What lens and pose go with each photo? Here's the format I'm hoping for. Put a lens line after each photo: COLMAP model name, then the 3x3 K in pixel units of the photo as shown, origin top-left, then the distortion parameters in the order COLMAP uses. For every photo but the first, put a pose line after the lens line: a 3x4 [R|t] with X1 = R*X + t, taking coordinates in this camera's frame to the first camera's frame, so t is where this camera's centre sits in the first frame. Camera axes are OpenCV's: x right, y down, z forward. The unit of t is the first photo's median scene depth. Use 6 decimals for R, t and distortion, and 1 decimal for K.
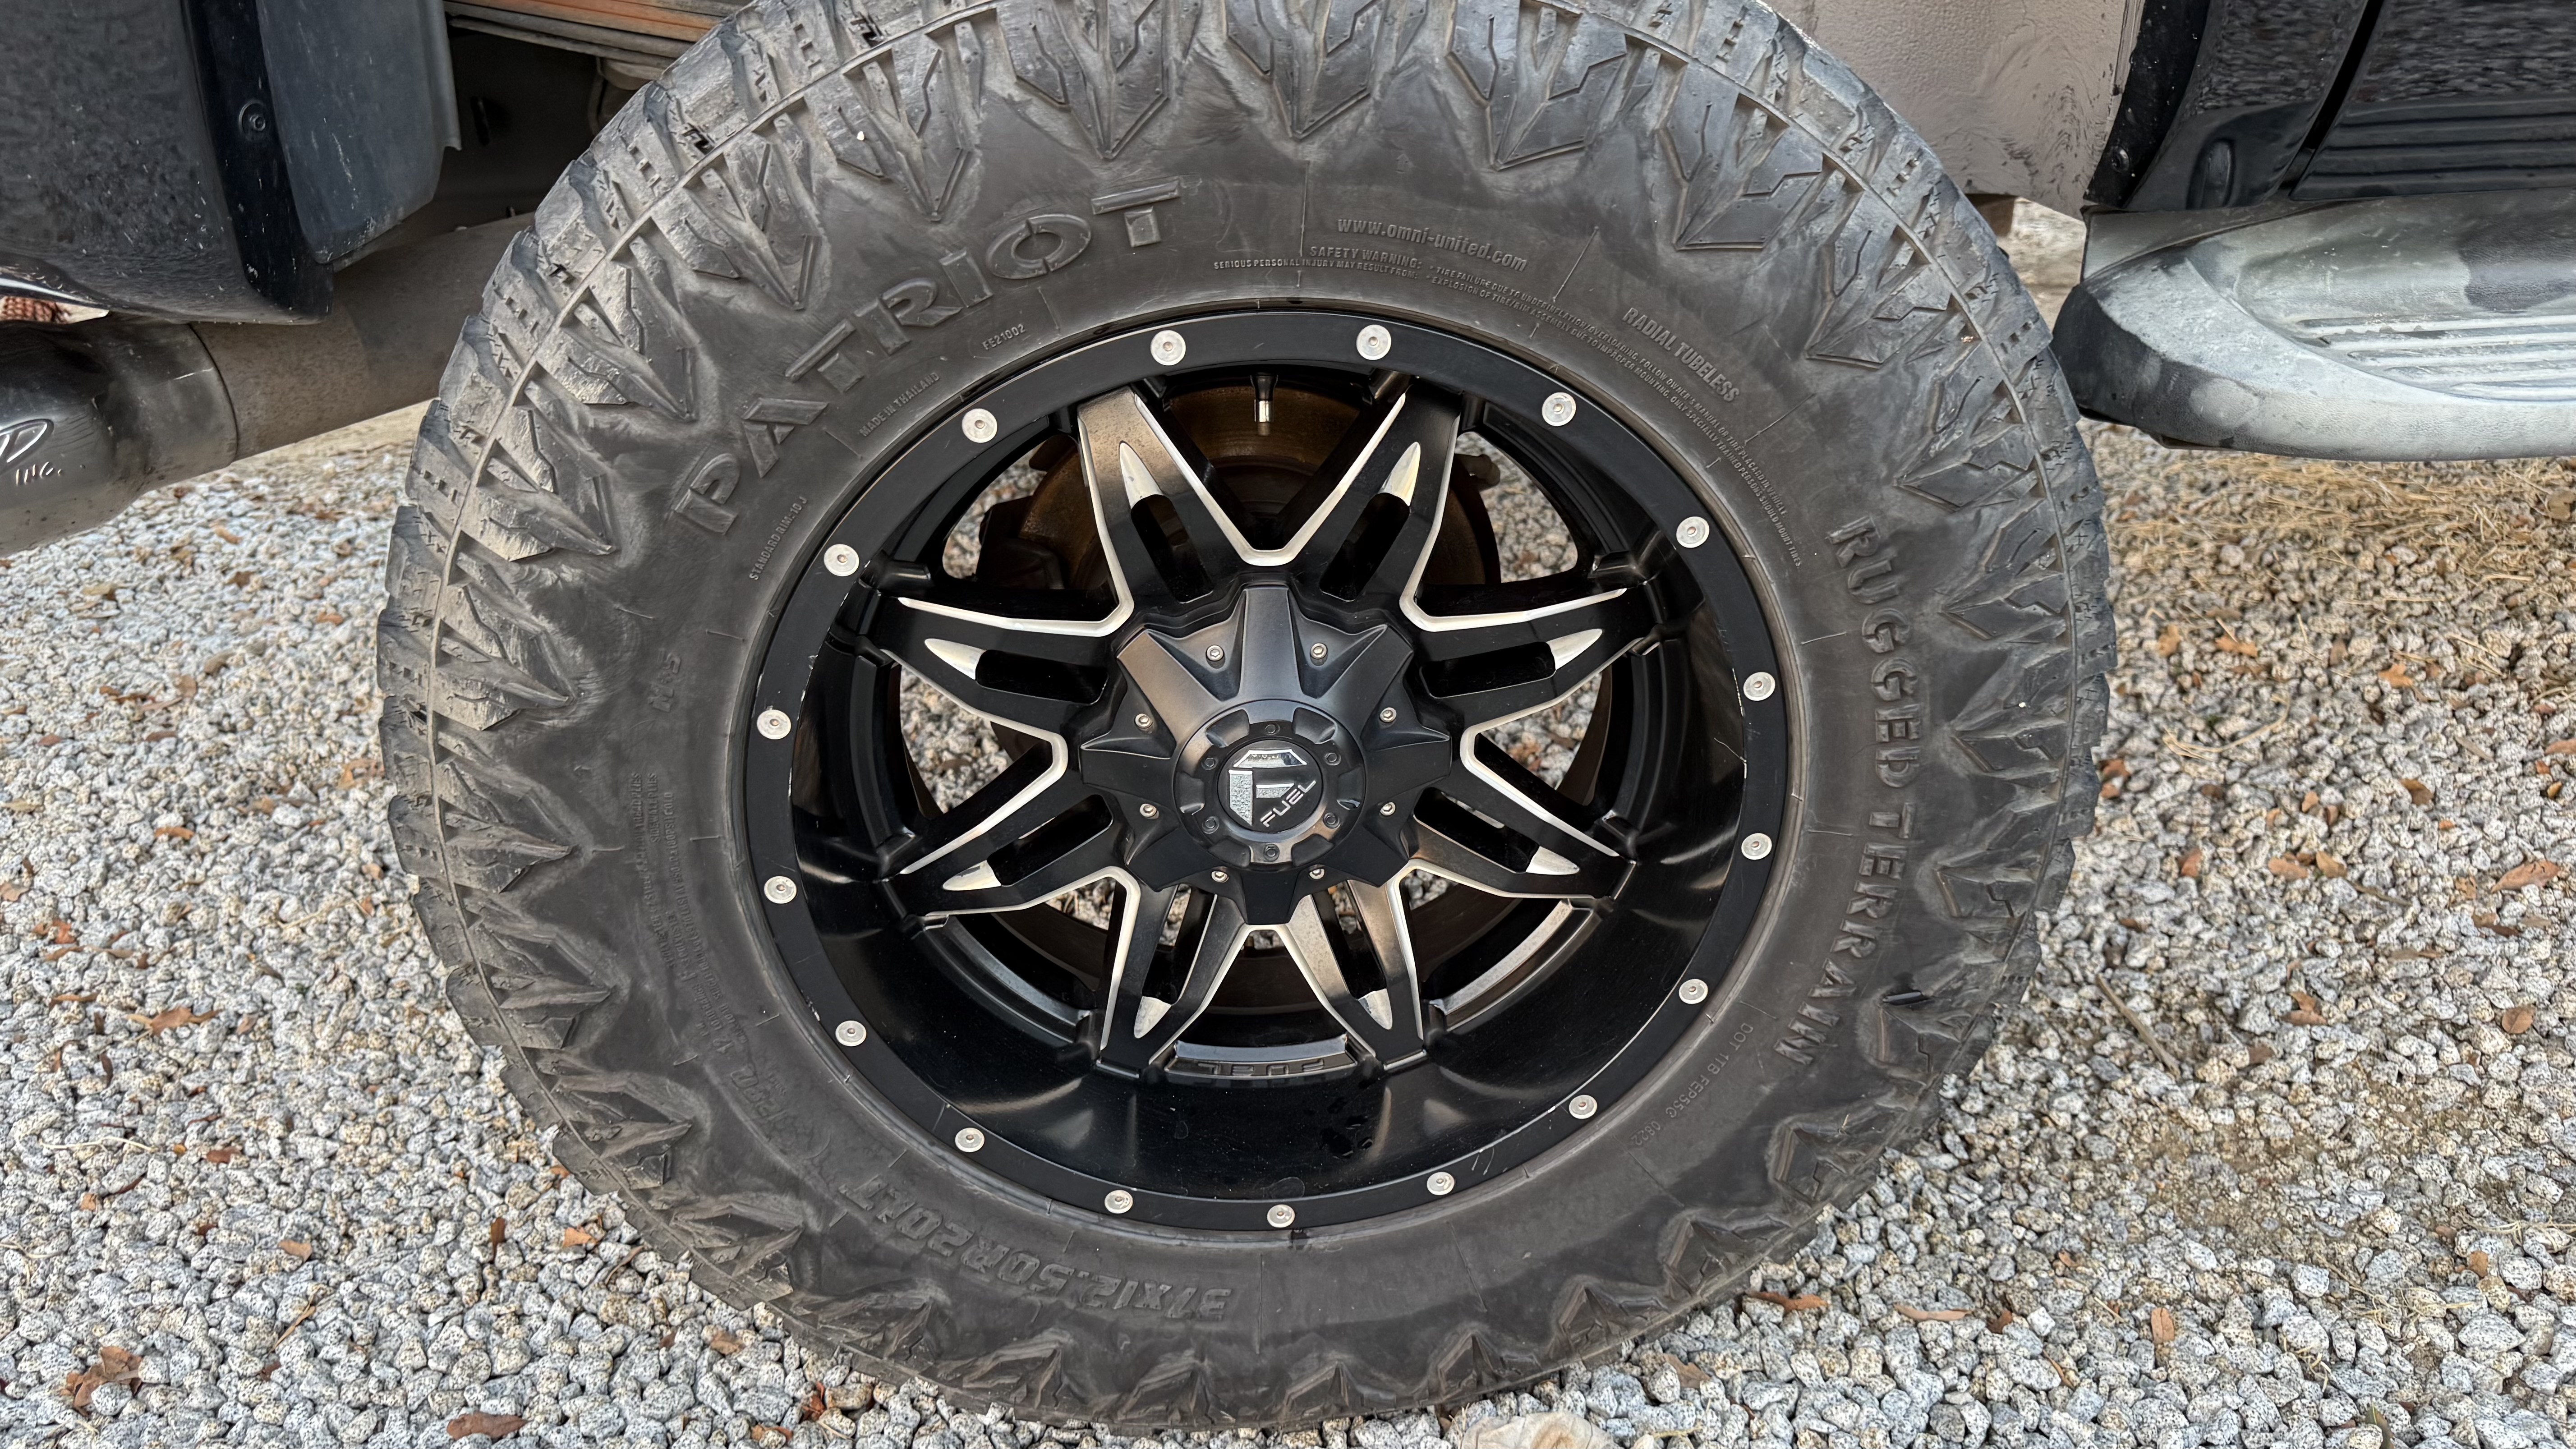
lens RADIAL K [[1796.7, 0, 1288.0], [0, 1796.7, 724.5], [0, 0, 1]] dist [-0.017667, -0.002410]
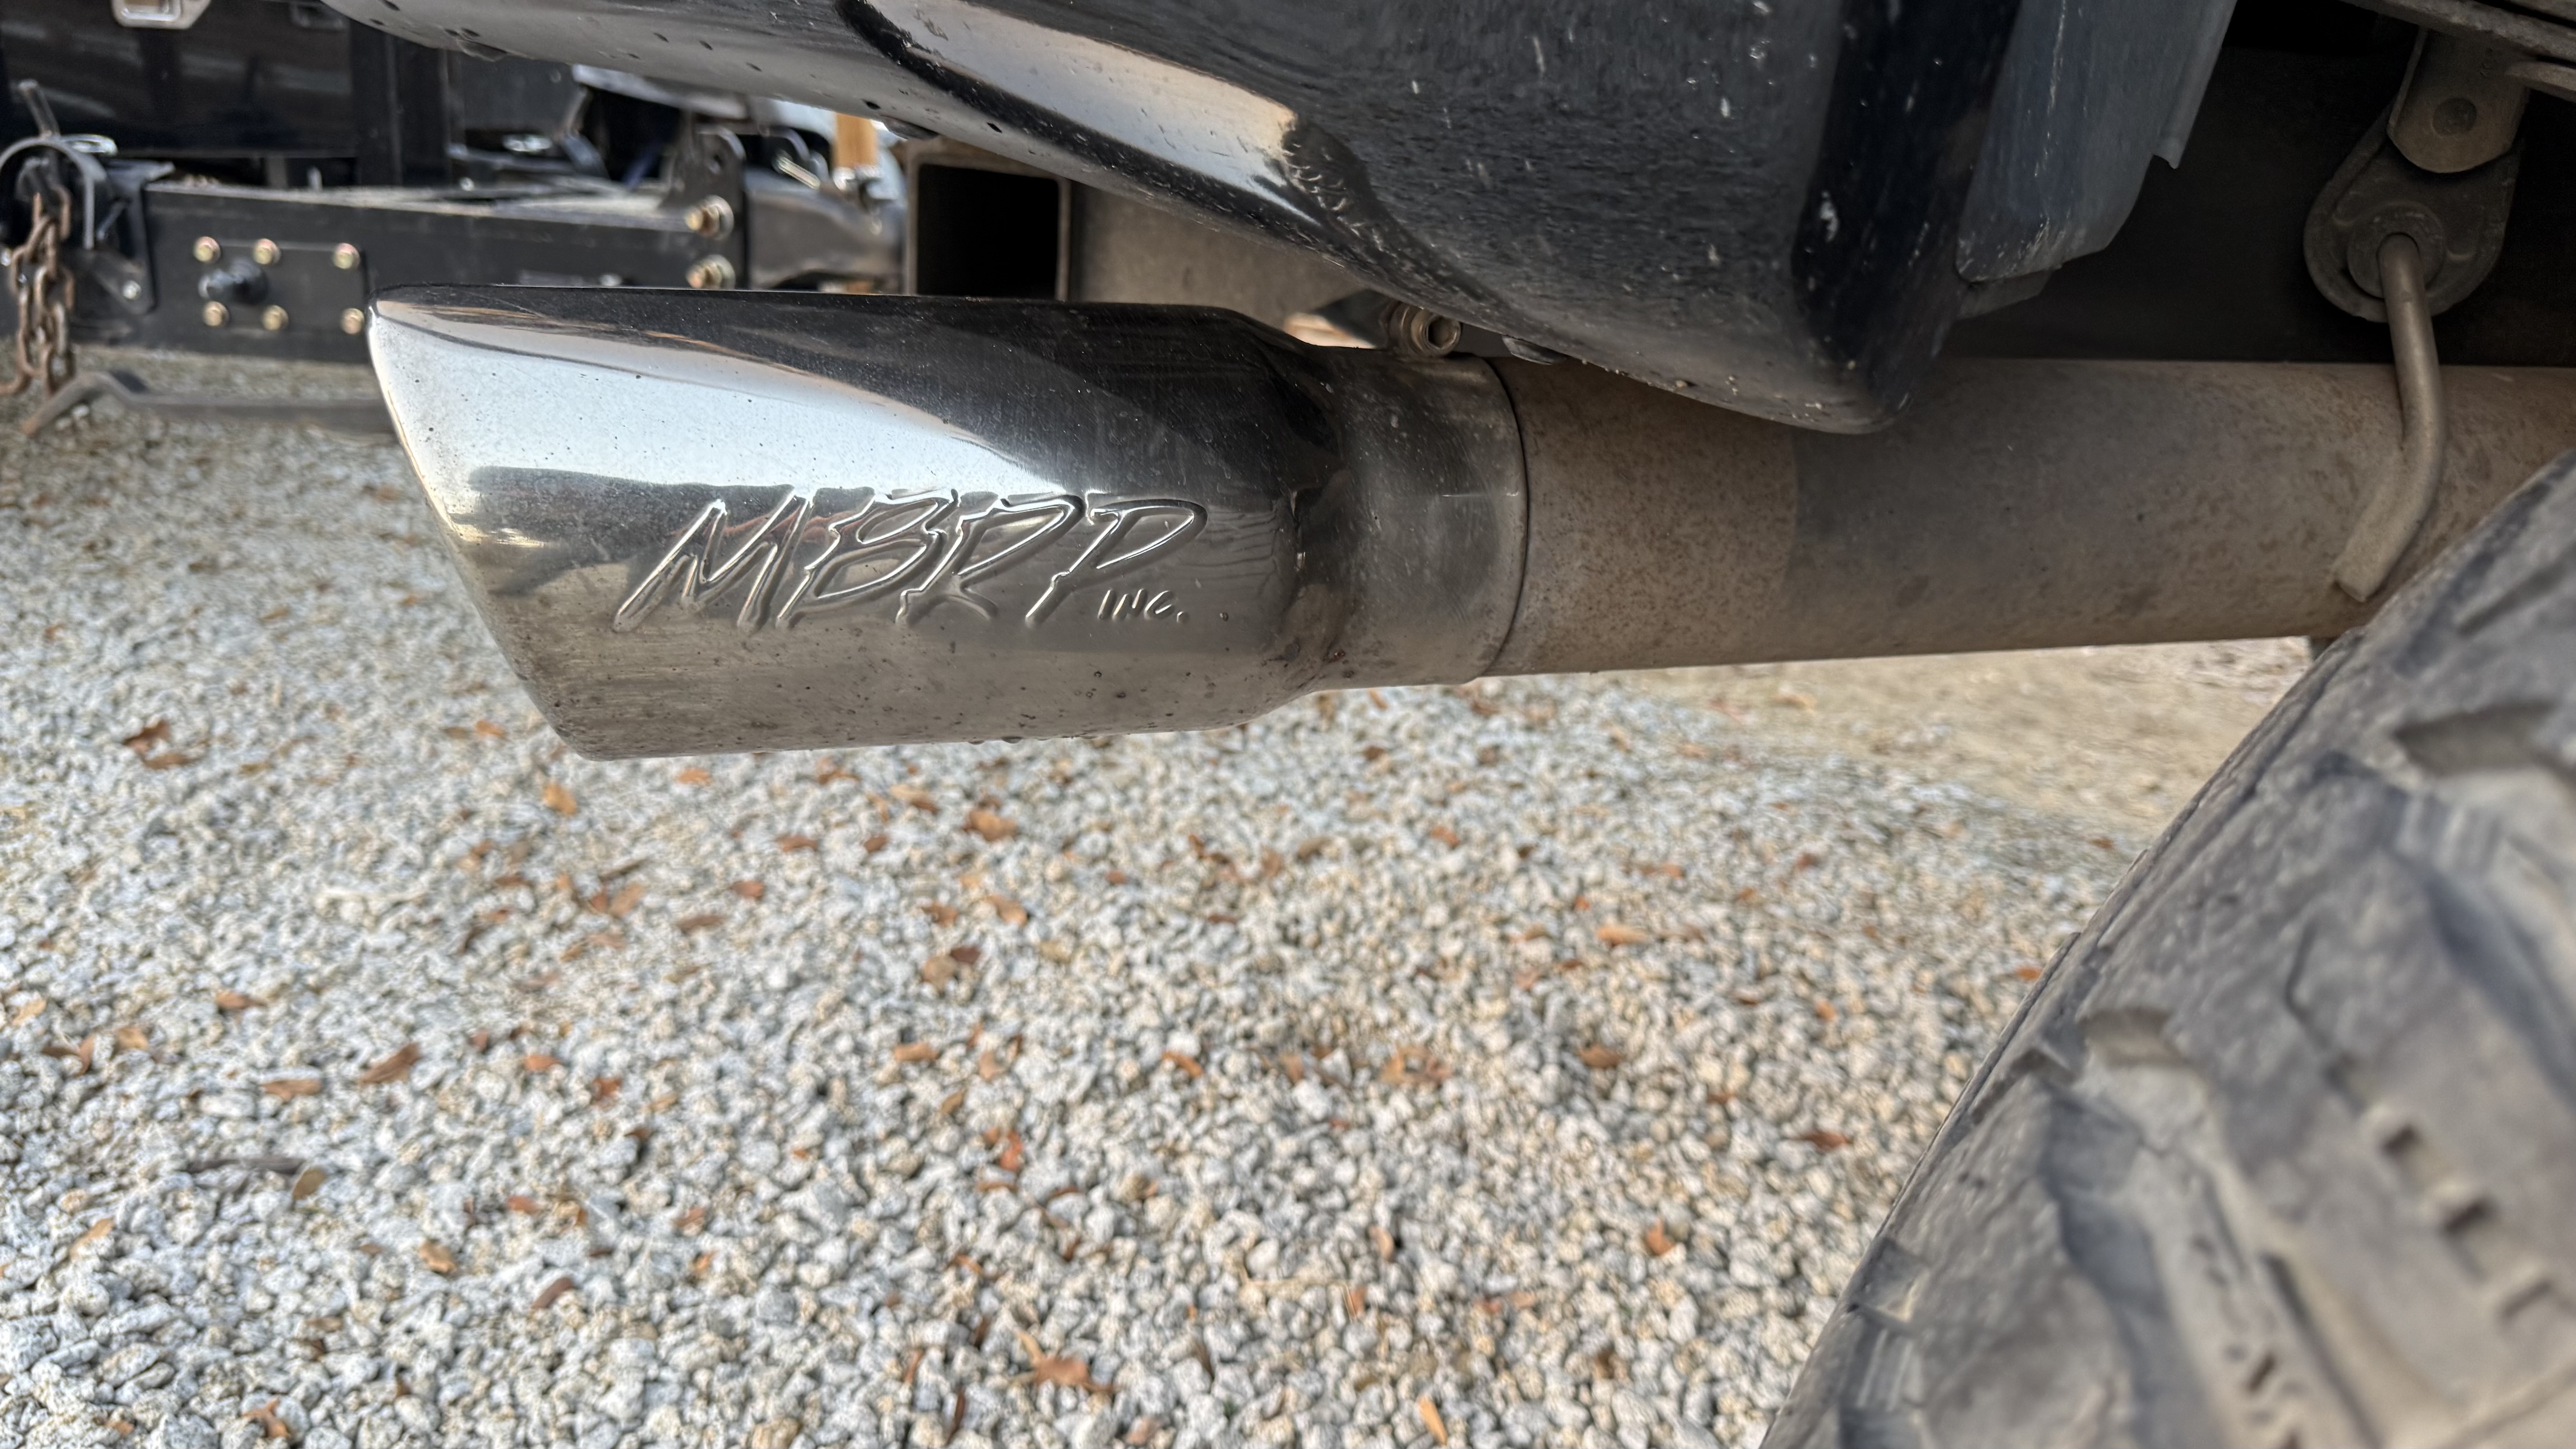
lens RADIAL K [[1796.7, 0, 1288.0], [0, 1796.7, 724.5], [0, 0, 1]] dist [-0.017667, -0.002410]
pose [[0.793701, 0.293544, -0.532794, -0.233071], [-0.371087, 0.927661, -0.041709, -0.061128], [0.482009, 0.230817, 0.845216, 0.356041]]
